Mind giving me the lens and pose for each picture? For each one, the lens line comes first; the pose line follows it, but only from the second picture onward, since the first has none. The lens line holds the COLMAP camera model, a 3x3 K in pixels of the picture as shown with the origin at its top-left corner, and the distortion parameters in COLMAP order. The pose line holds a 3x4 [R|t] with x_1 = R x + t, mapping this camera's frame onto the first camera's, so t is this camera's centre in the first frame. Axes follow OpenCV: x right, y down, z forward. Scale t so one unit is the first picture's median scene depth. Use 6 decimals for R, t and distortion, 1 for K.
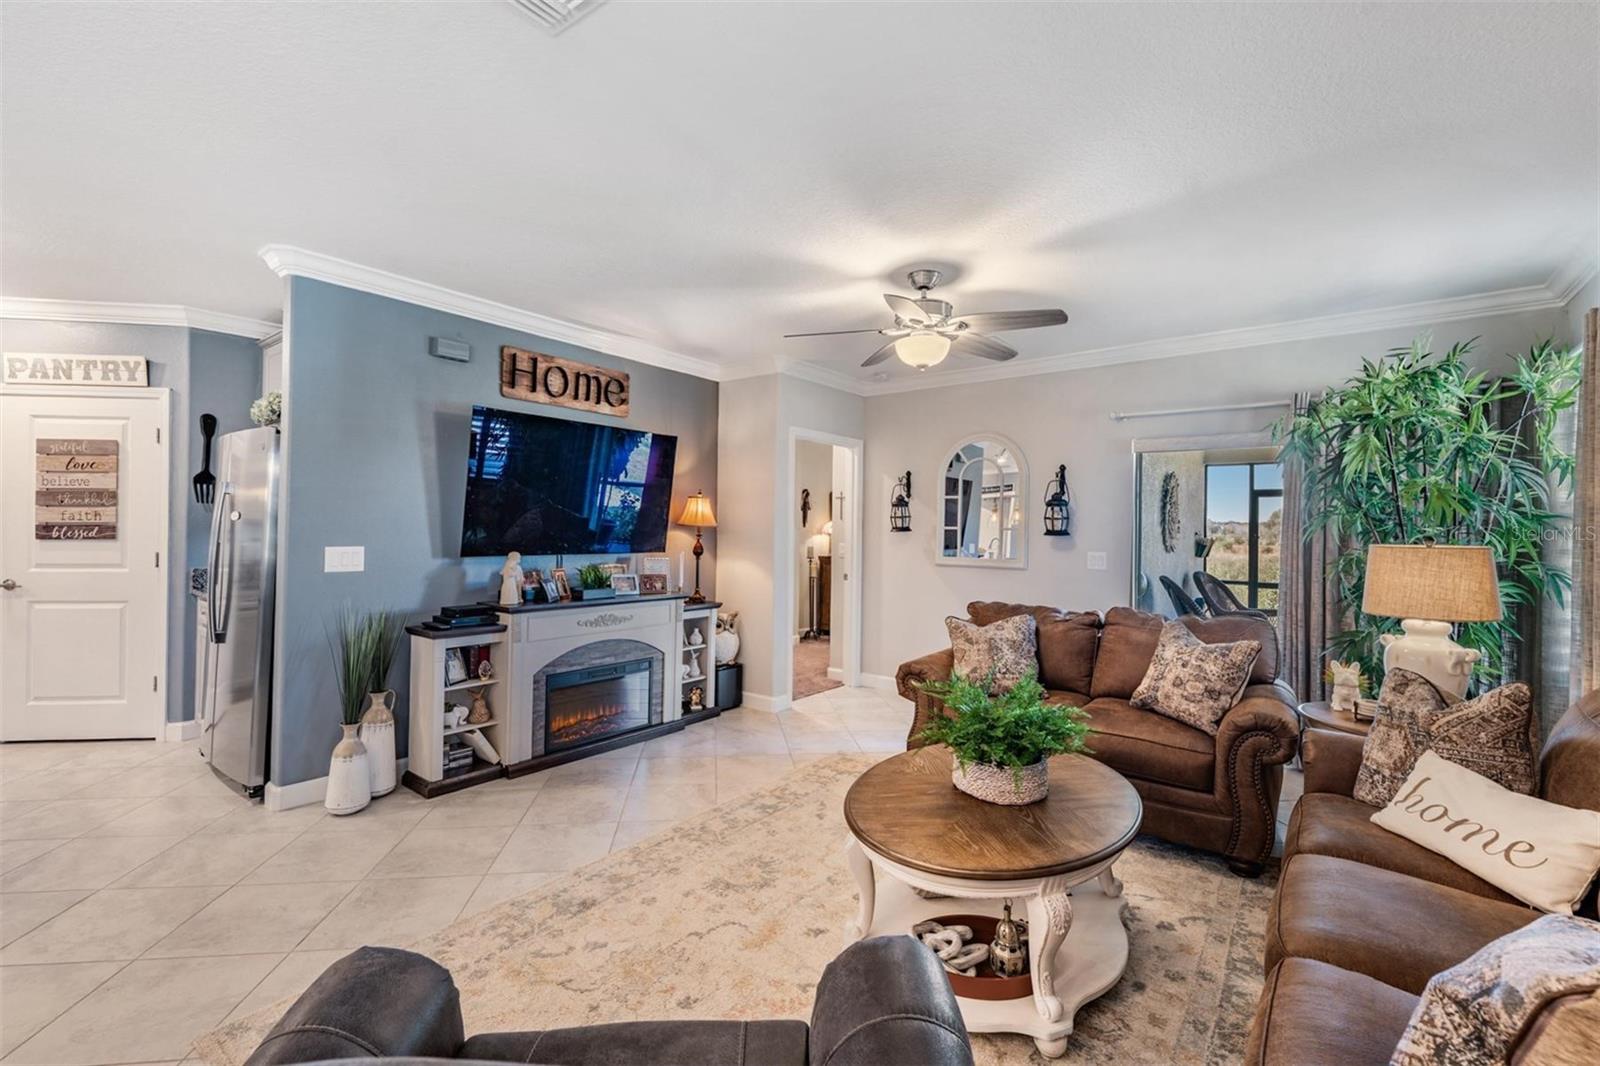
lens RADIAL K [[688.8, 0, 795.7], [0, 688.8, 524.5], [0, 0, 1]] dist [-0.001079, -0.000213]
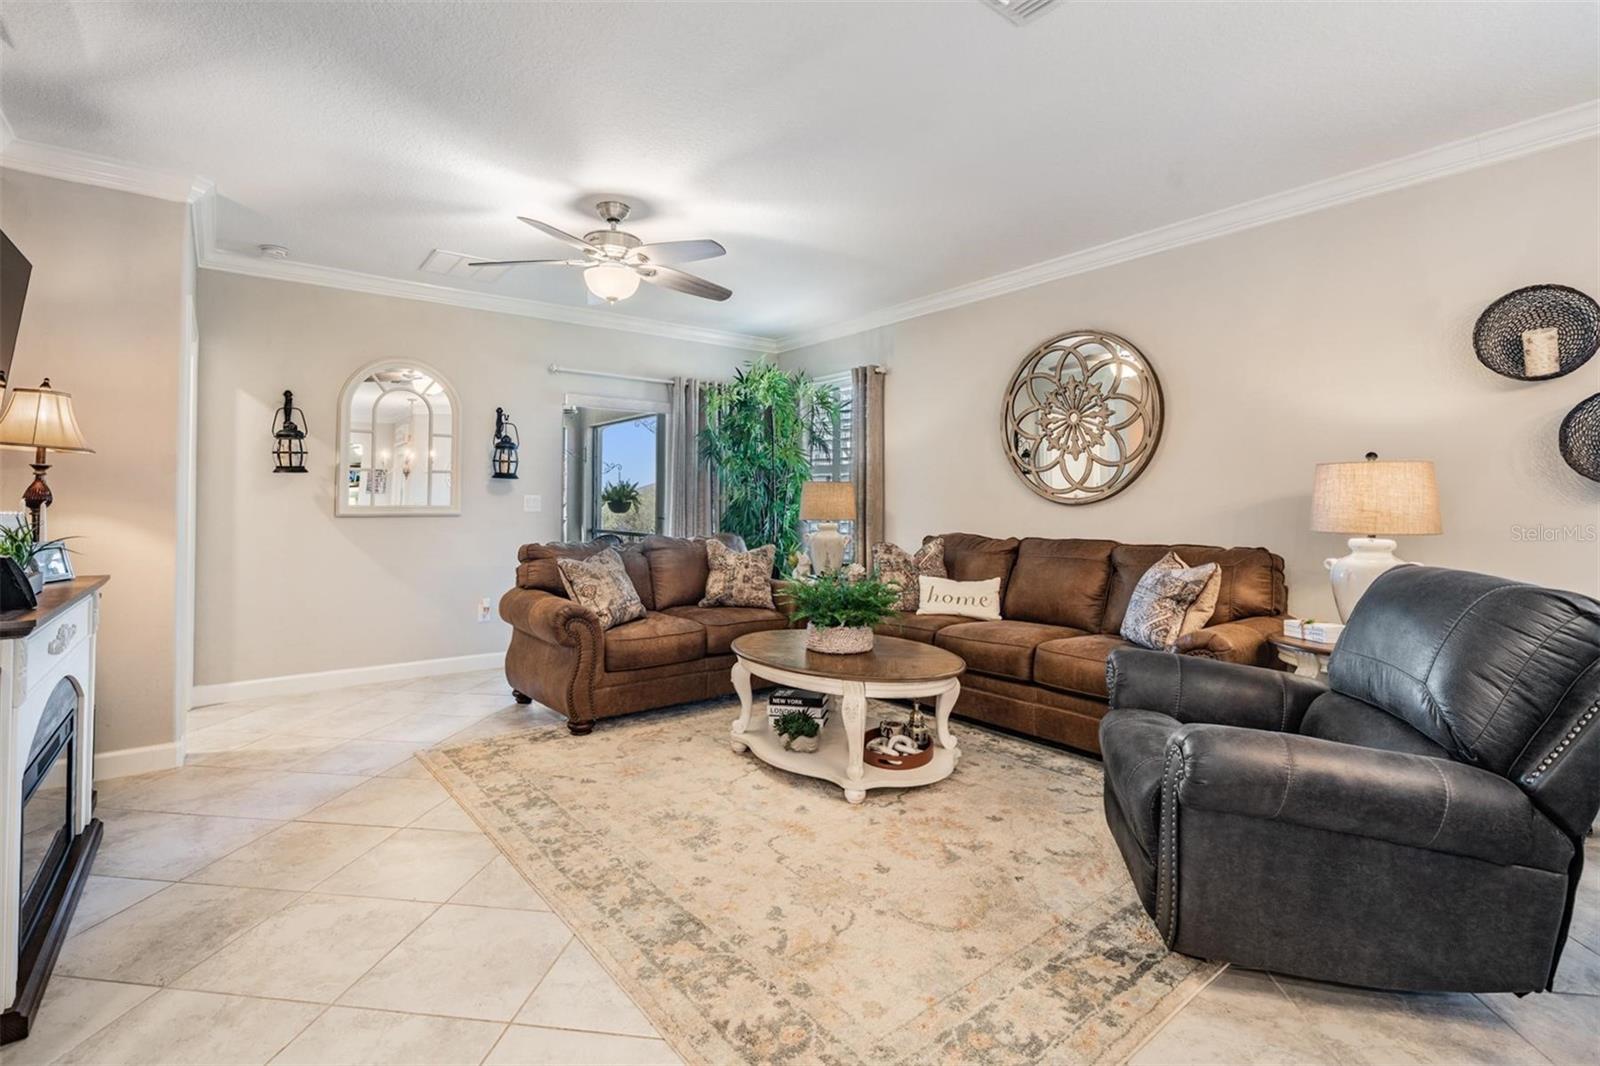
lens RADIAL K [[740.3, 0, 785.4], [0, 740.3, 495.0], [0, 0, 1]] dist [0.017953, -0.000153]
pose [[0.257550, -0.004452, 0.966255, -0.692996], [-0.004730, 0.999972, 0.005868, 0.039255], [-0.966254, -0.006082, 0.257521, 0.427222]]
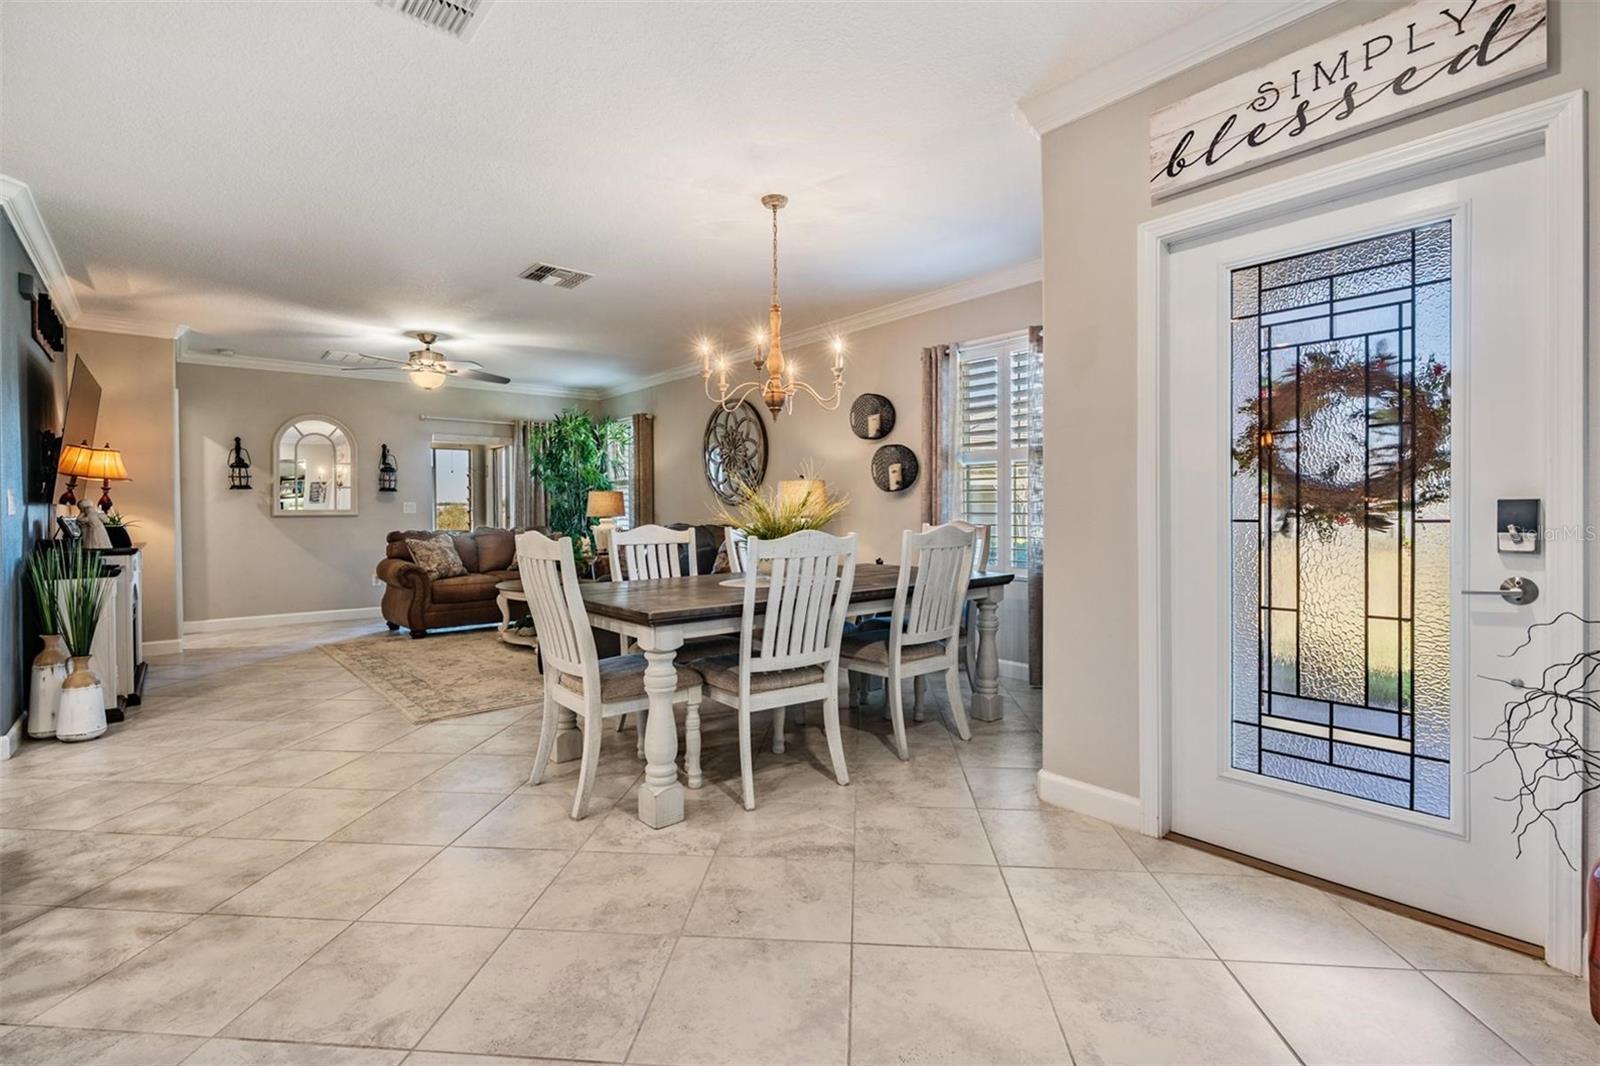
lens RADIAL K [[740.3, 0, 798.8], [0, 740.3, 521.4], [0, 0, 1]] dist [0.017953, -0.000153]
pose [[0.211854, -0.032758, 0.976752, -1.287111], [0.005456, 0.999462, 0.032337, 0.042624], [-0.977286, -0.001522, 0.211919, -0.271742]]
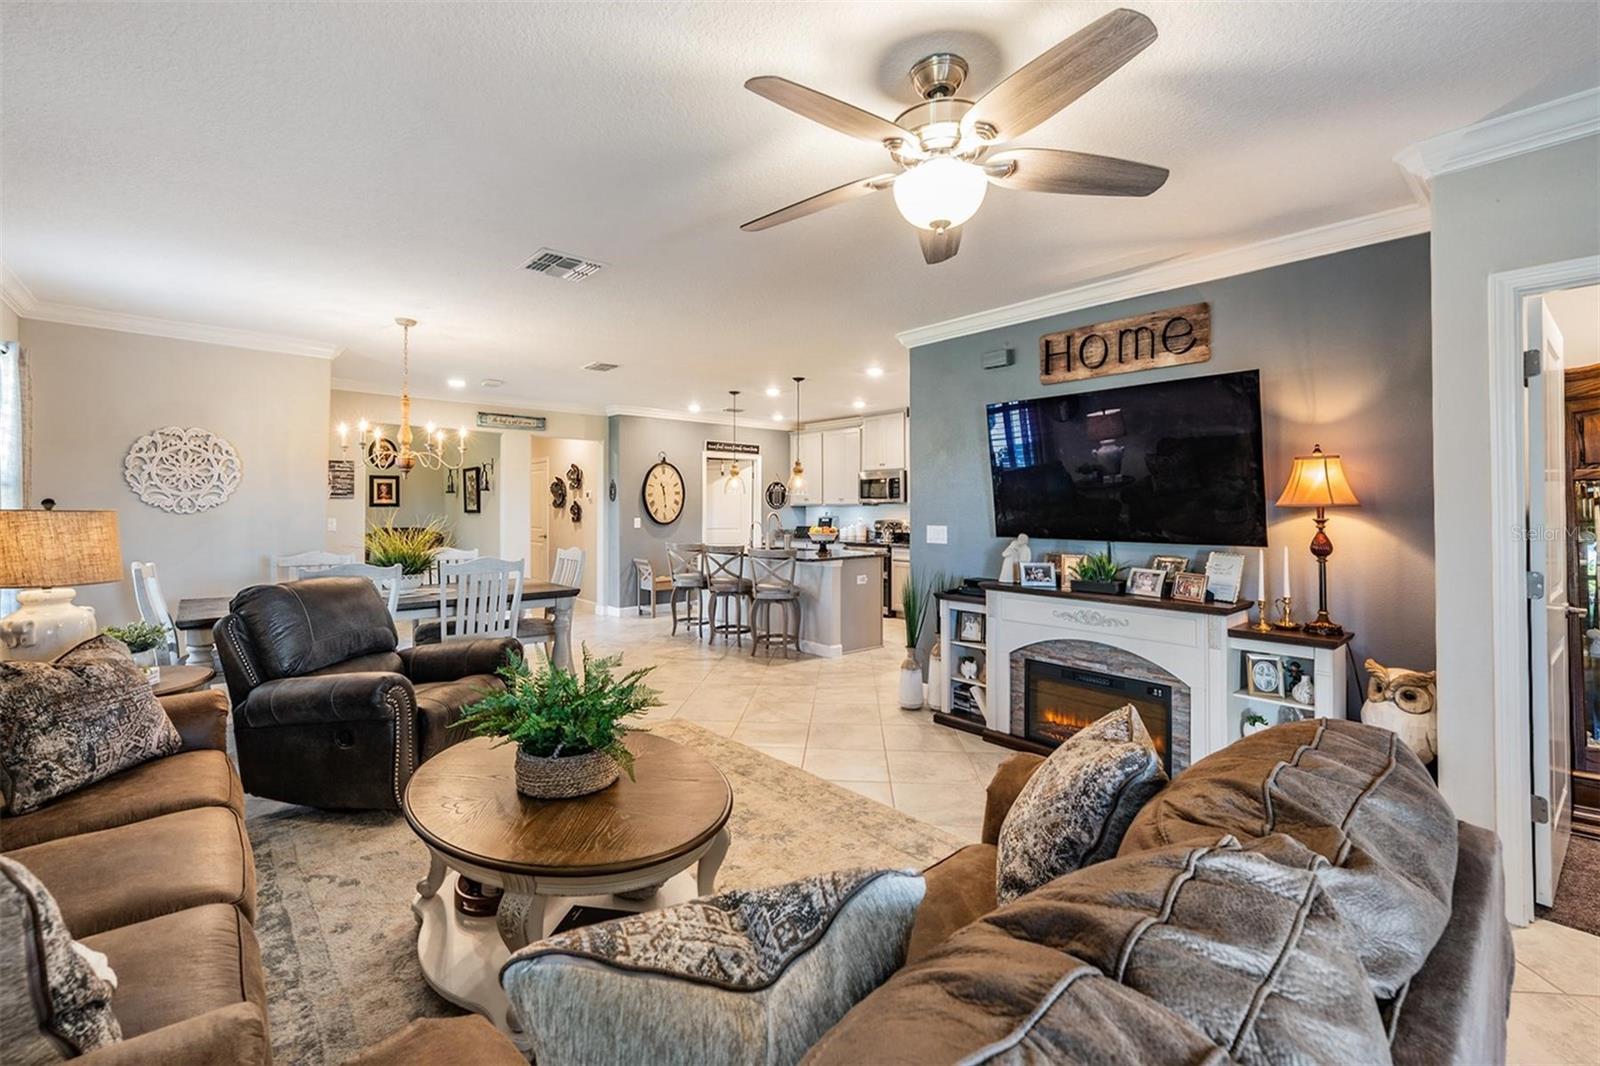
lens RADIAL K [[688.8, 0, 805.0], [0, 688.8, 497.2], [0, 0, 1]] dist [-0.001079, -0.000213]
pose [[-0.183898, -0.032231, -0.982417, 0.689862], [-0.000144, 0.999463, -0.032763, 0.018555], [0.982945, -0.005883, -0.183804, 0.879974]]
